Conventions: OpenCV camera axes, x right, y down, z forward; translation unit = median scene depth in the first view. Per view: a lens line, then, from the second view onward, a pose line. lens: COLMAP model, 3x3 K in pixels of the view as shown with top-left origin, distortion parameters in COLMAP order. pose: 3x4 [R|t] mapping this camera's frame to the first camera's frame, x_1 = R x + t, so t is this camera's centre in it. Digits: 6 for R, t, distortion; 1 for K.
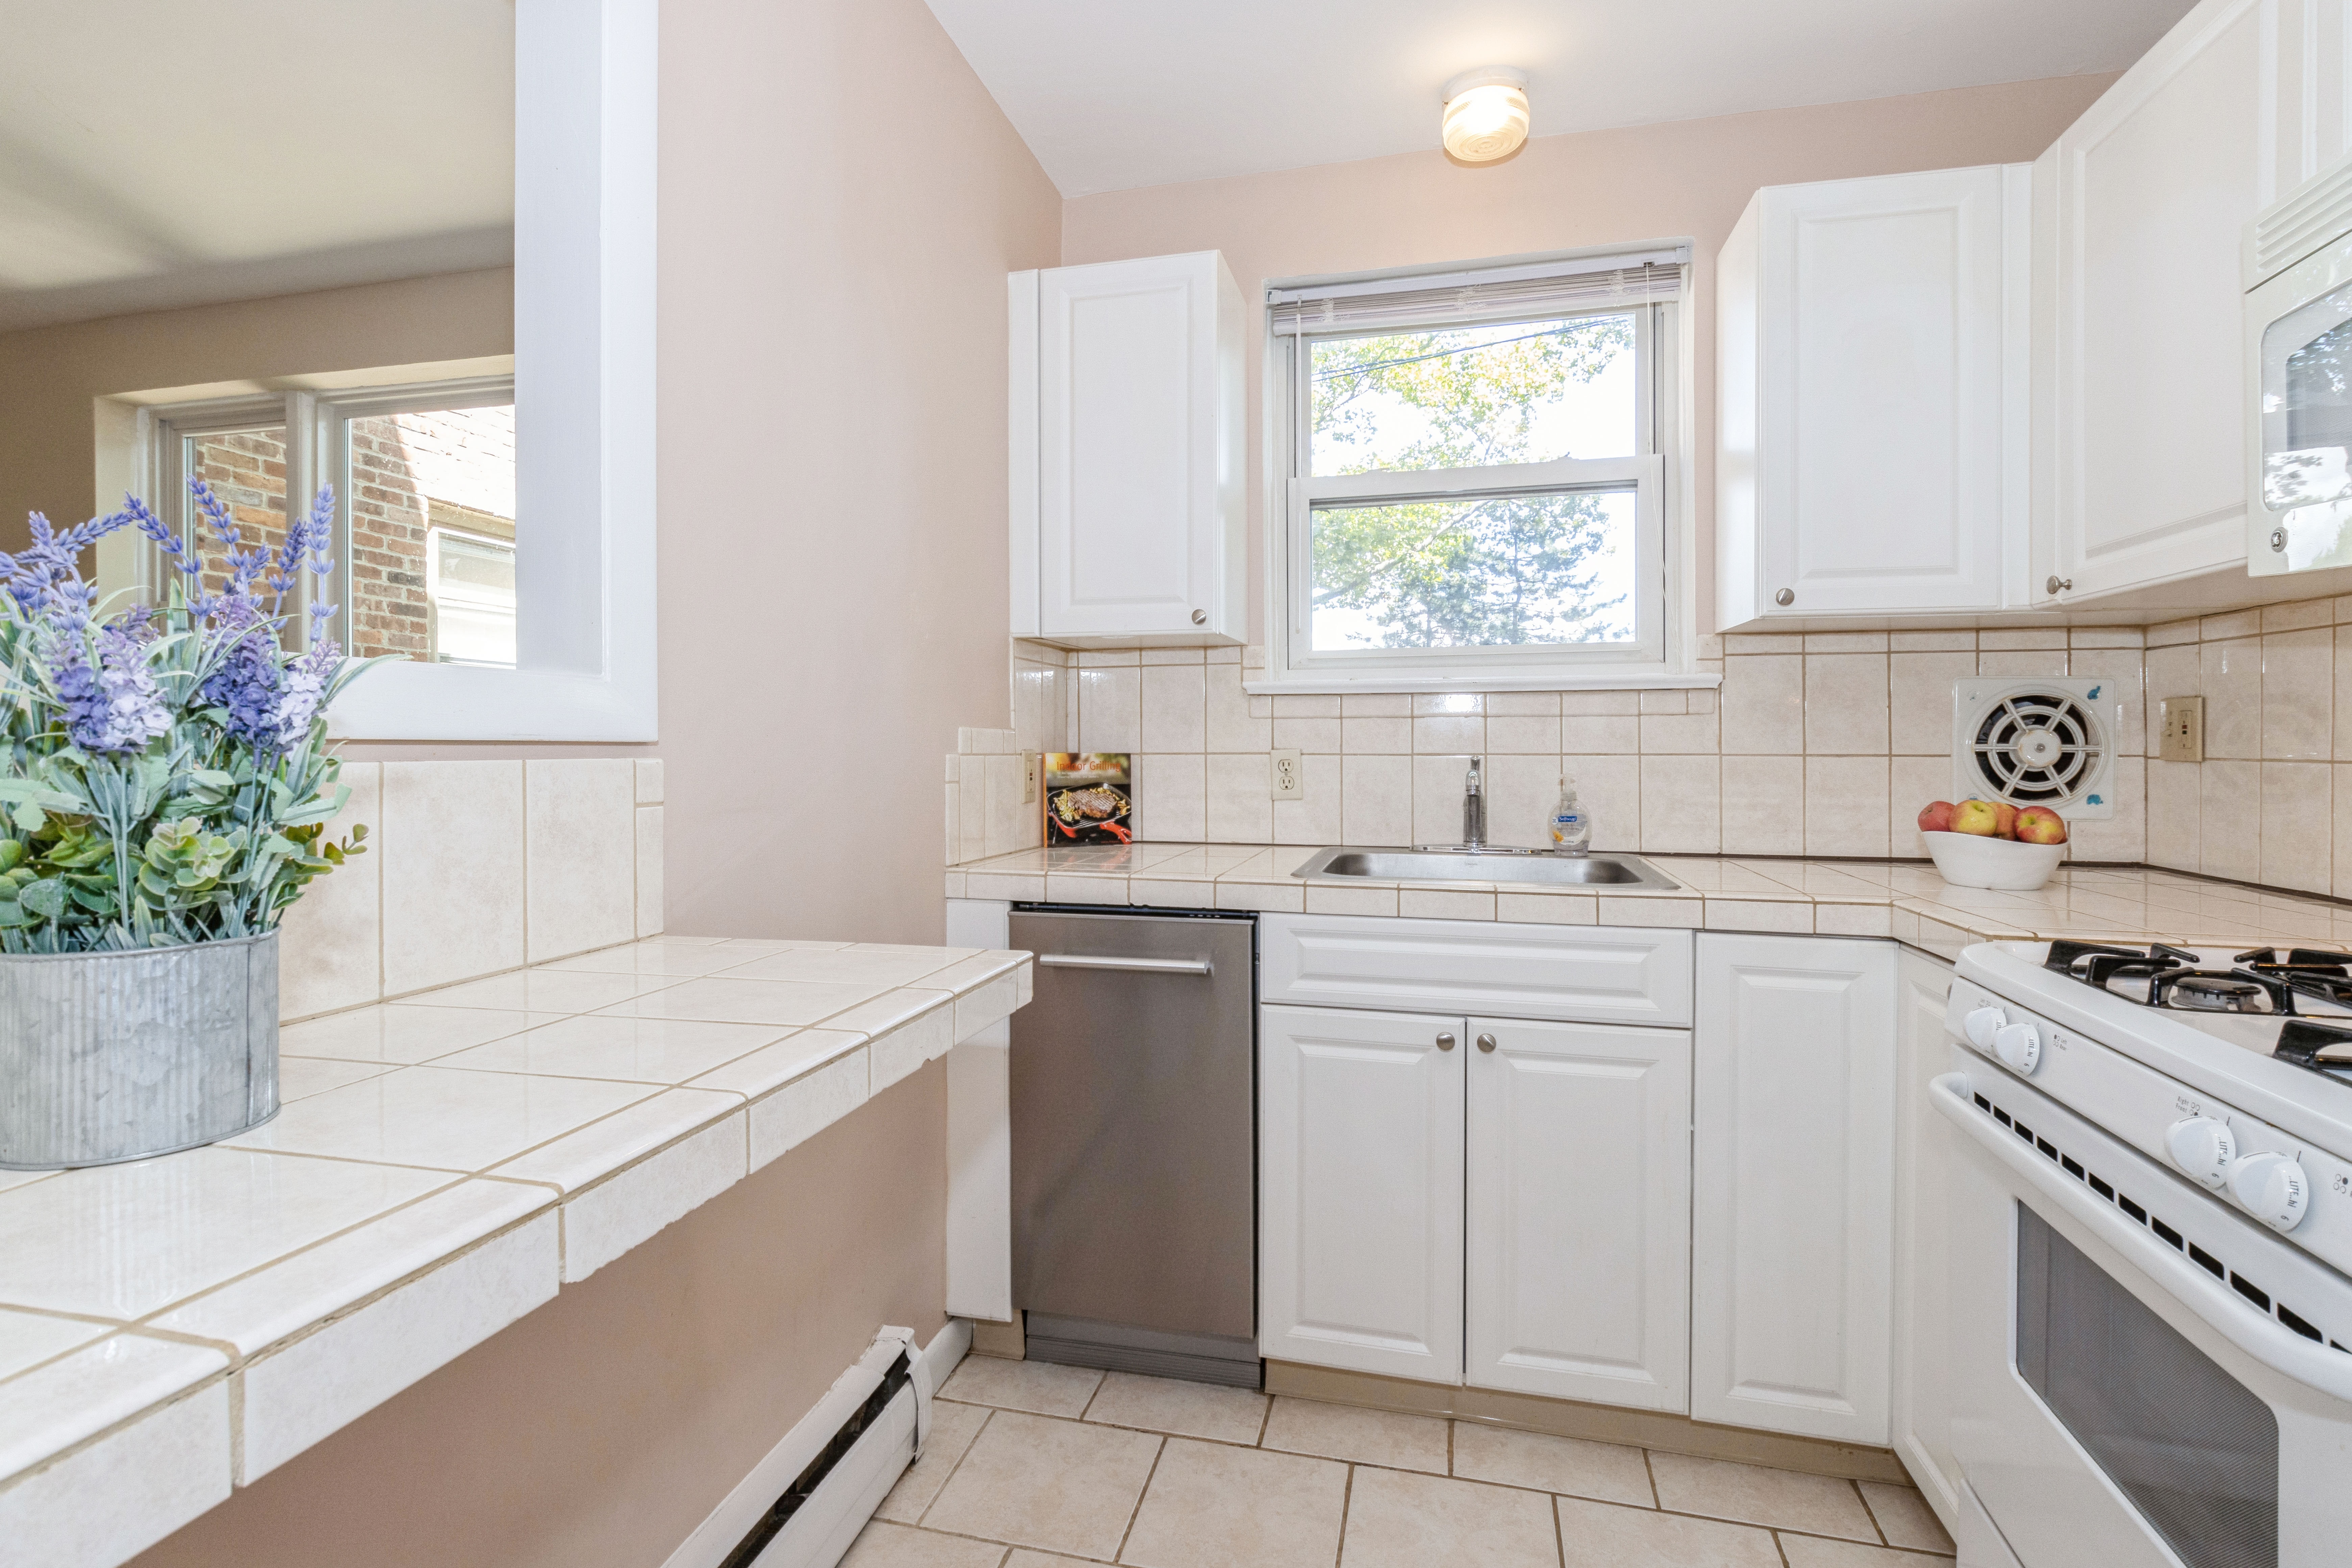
lens RADIAL K [[1110.0, 0, 1179.6], [0, 1110.0, 774.6], [0, 0, 1]] dist [-0.004564, -0.000433]
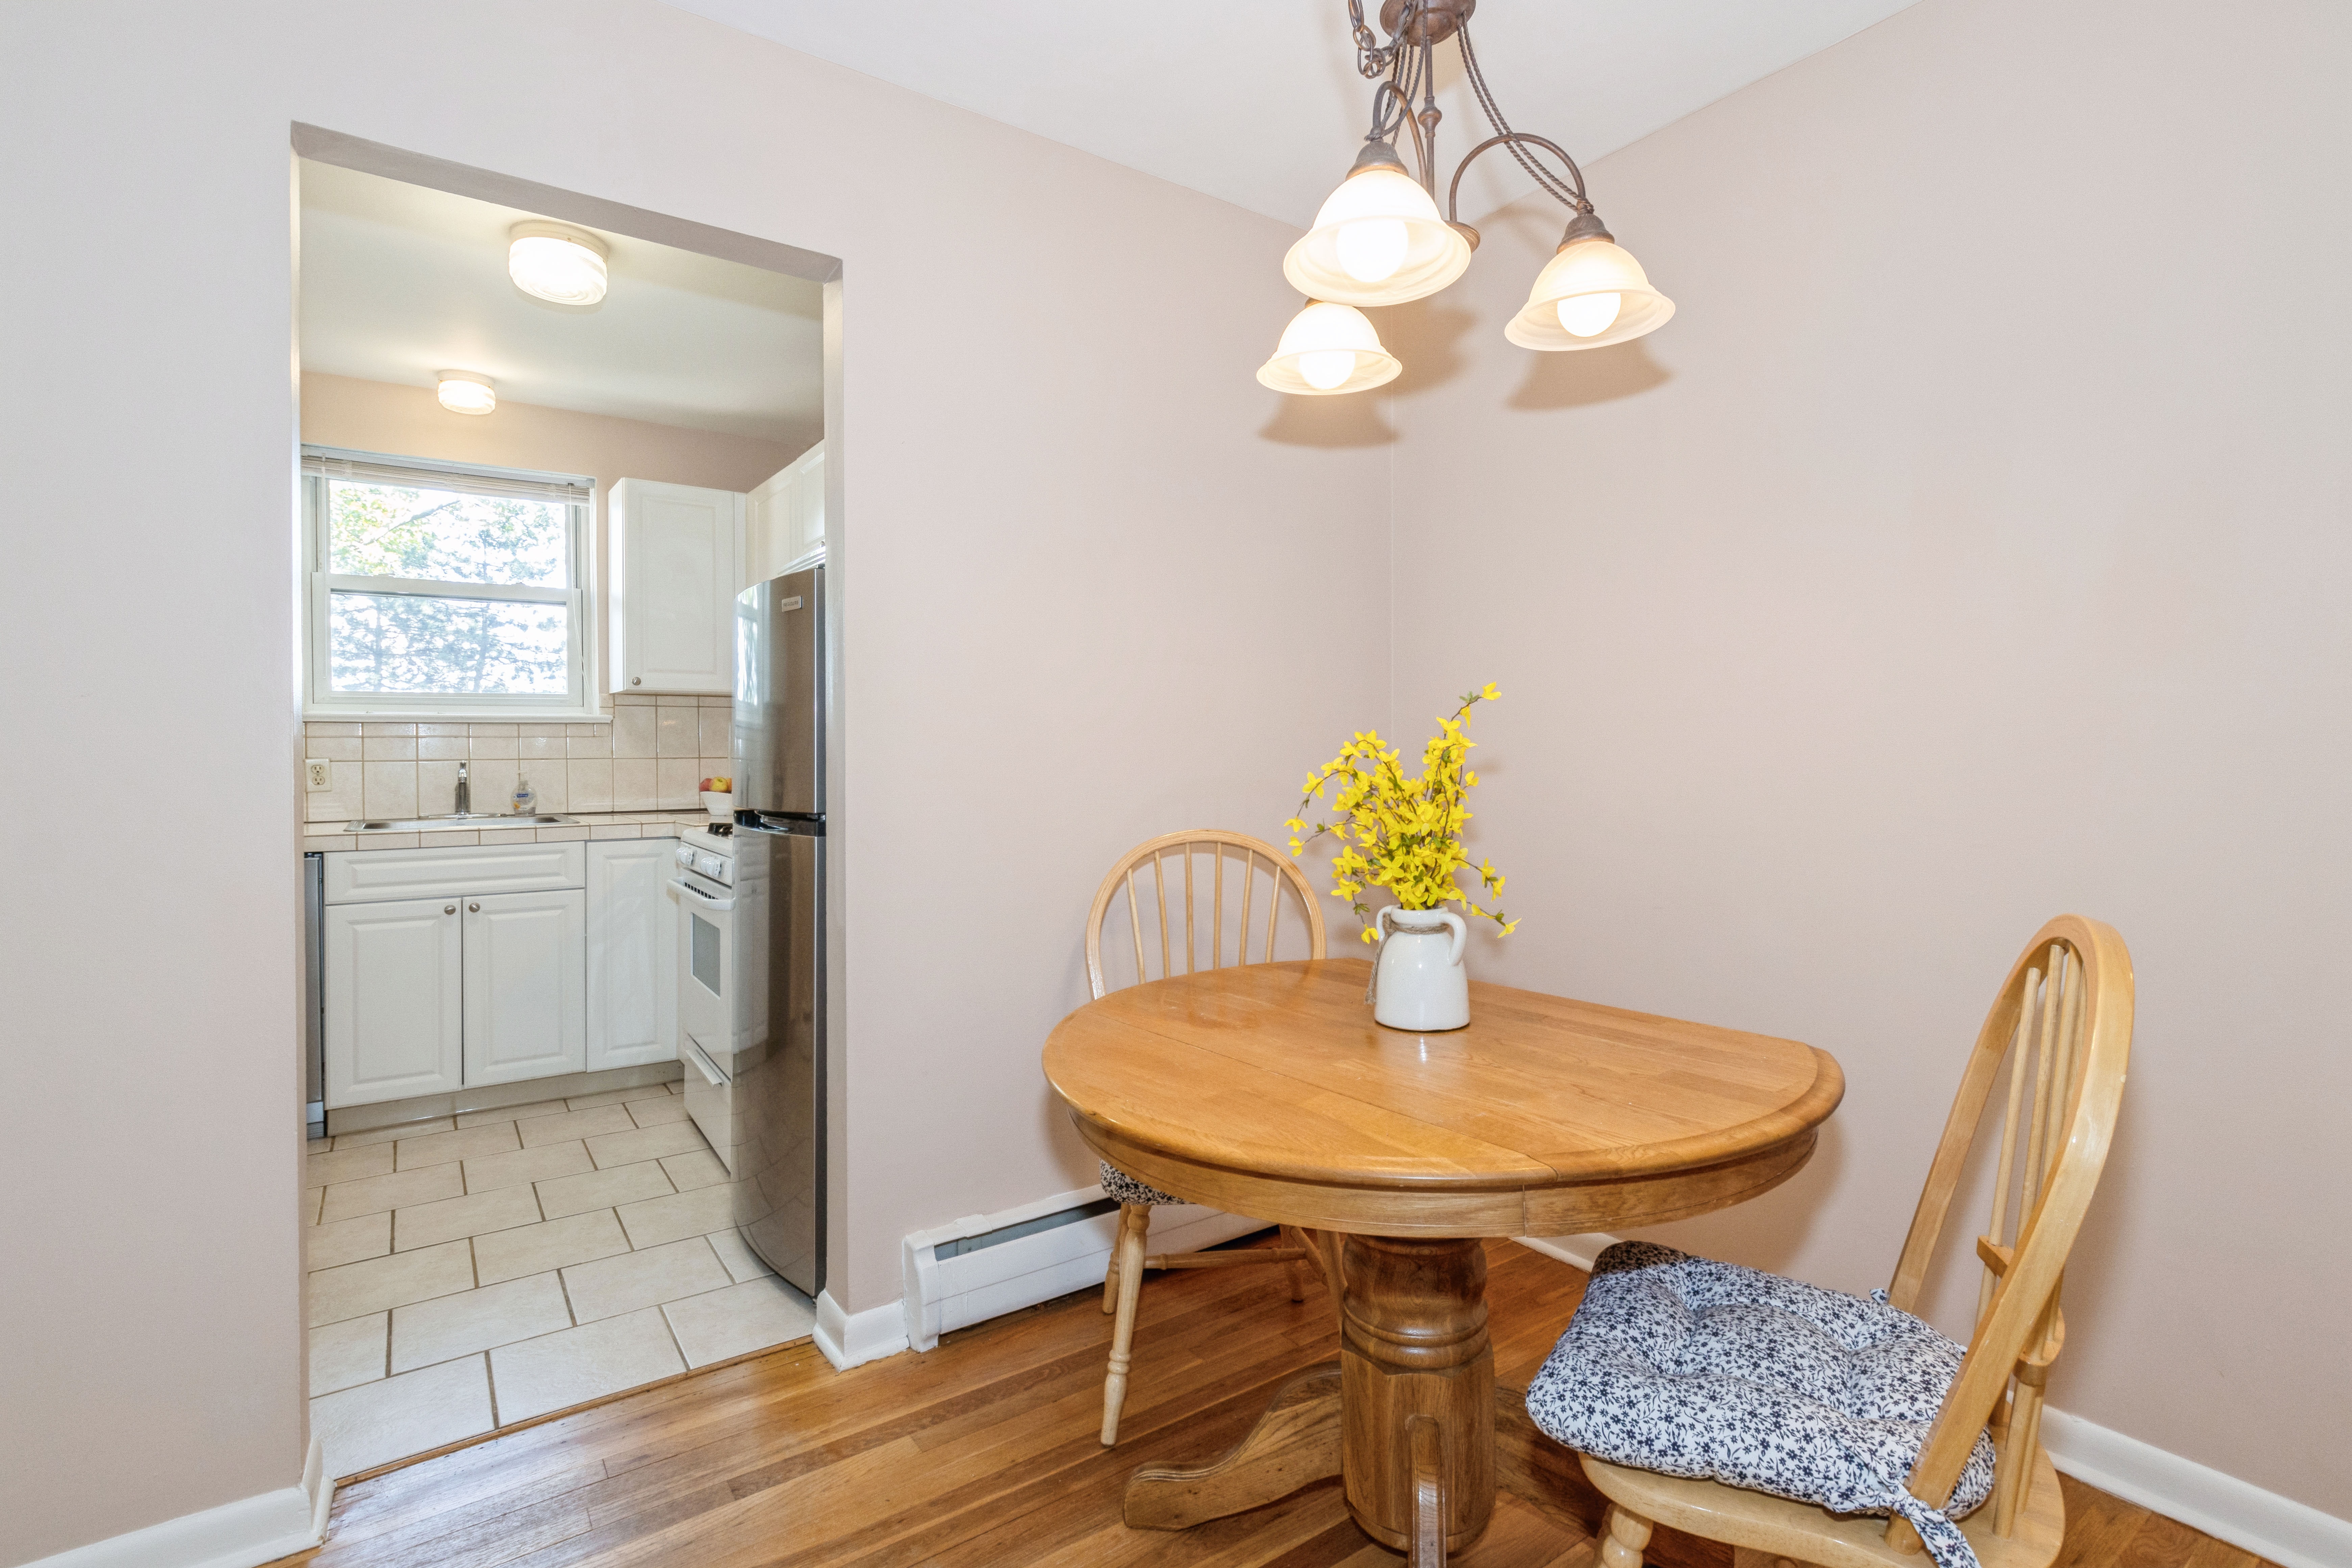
lens RADIAL K [[1102.5, 0, 1175.7], [0, 1102.5, 738.9], [0, 0, 1]] dist [0.000427, 0.000168]
pose [[0.657588, 0.002151, 0.753375, -0.296471], [0.026050, 0.999333, -0.025592, 0.022089], [-0.752927, 0.036454, 0.657093, -0.962383]]
